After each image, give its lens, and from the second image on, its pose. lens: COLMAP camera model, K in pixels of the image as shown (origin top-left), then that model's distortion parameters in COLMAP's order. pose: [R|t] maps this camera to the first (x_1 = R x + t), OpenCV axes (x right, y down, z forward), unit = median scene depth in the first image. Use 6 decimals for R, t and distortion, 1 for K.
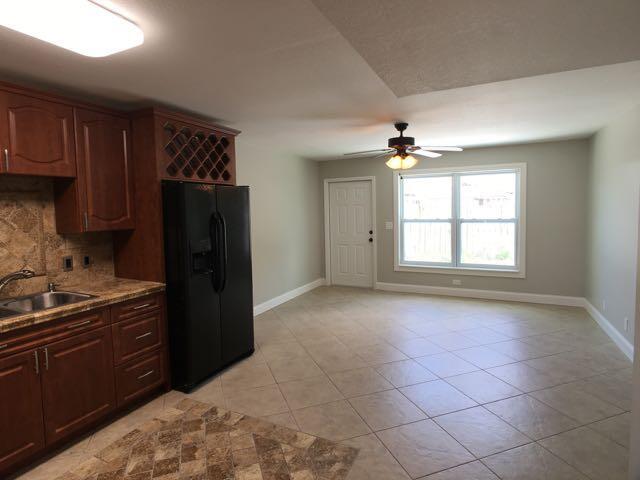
lens RADIAL K [[350.9, 0, 318.4], [0, 350.9, 227.6], [0, 0, 1]] dist [-0.030464, 0.001194]
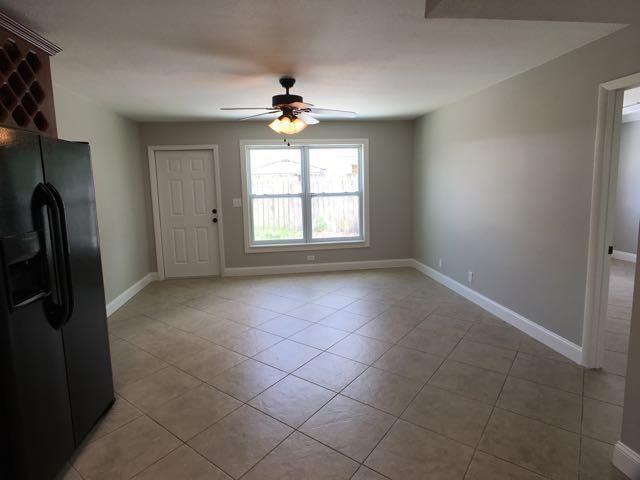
lens RADIAL K [[350.9, 0, 318.4], [0, 350.9, 227.6], [0, 0, 1]] dist [-0.030464, 0.001194]
pose [[0.832179, -0.072180, 0.549789, -0.176820], [0.037445, 0.996543, 0.074155, -0.001776], [-0.553241, -0.041124, 0.832005, 0.239444]]
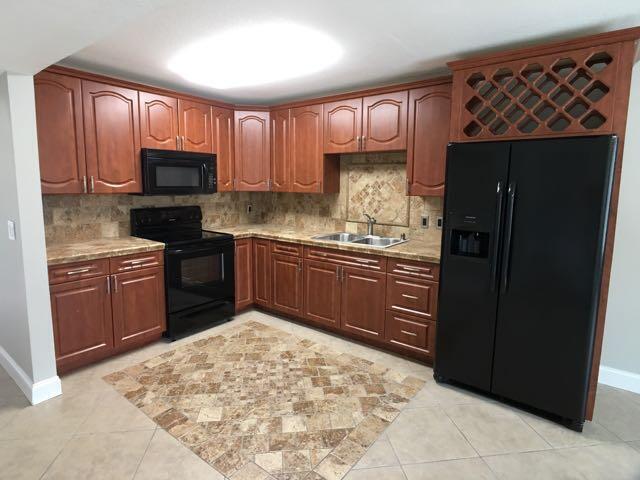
lens RADIAL K [[350.9, 0, 318.4], [0, 350.9, 227.6], [0, 0, 1]] dist [-0.030464, 0.001194]
pose [[-0.202172, 0.136566, -0.969781, 0.350790], [-0.060495, 0.986597, 0.151546, -0.025467], [0.977480, 0.089305, -0.191201, 0.577312]]
